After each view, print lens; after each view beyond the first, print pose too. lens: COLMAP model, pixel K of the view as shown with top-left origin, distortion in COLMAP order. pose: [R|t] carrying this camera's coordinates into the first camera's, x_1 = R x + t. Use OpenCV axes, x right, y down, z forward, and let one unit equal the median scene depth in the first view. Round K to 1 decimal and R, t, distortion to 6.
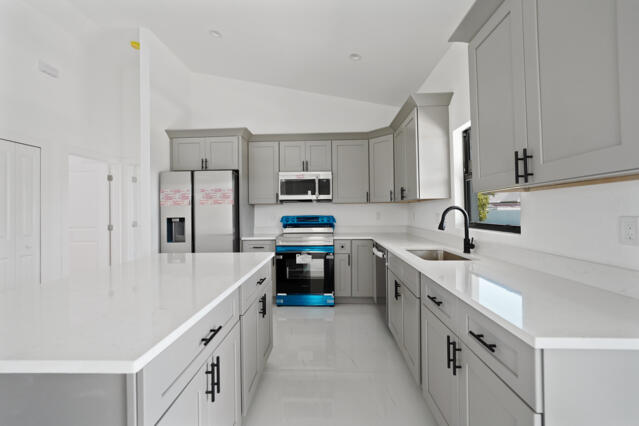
lens RADIAL K [[273.1, 0, 319.5], [0, 273.1, 213.0], [0, 0, 1]] dist [-0.000493, -0.000008]
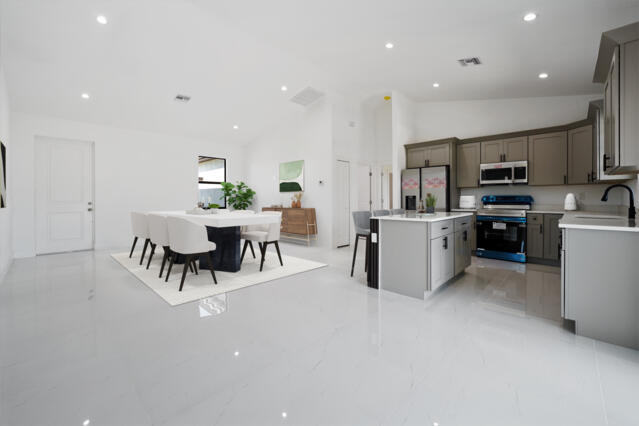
lens RADIAL K [[265.6, 0, 321.1], [0, 265.6, 197.1], [0, 0, 1]] dist [-0.001147, -0.000110]
pose [[0.750182, 0.005848, -0.661206, 0.145638], [-0.010349, 0.999942, -0.002898, 0.032535], [0.661151, 0.009017, 0.750199, -0.580676]]
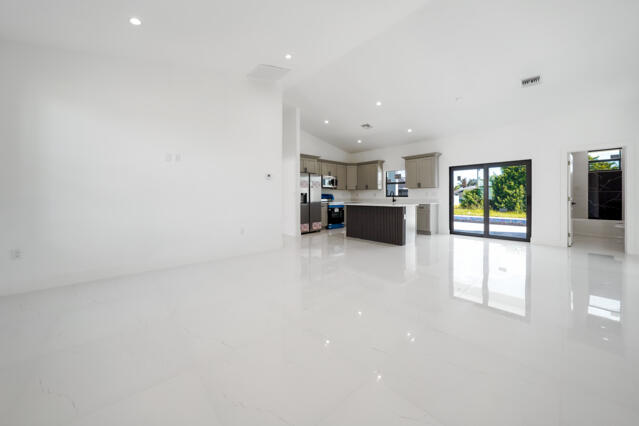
lens RADIAL K [[222.2, 0, 319.8], [0, 222.2, 195.5], [0, 0, 1]] dist [-0.000026, -0.000001]
pose [[0.707421, 0.012557, 0.706681, -1.597315], [-0.007159, 0.999918, -0.010602, 0.050385], [-0.706756, 0.002441, 0.707453, -0.366679]]
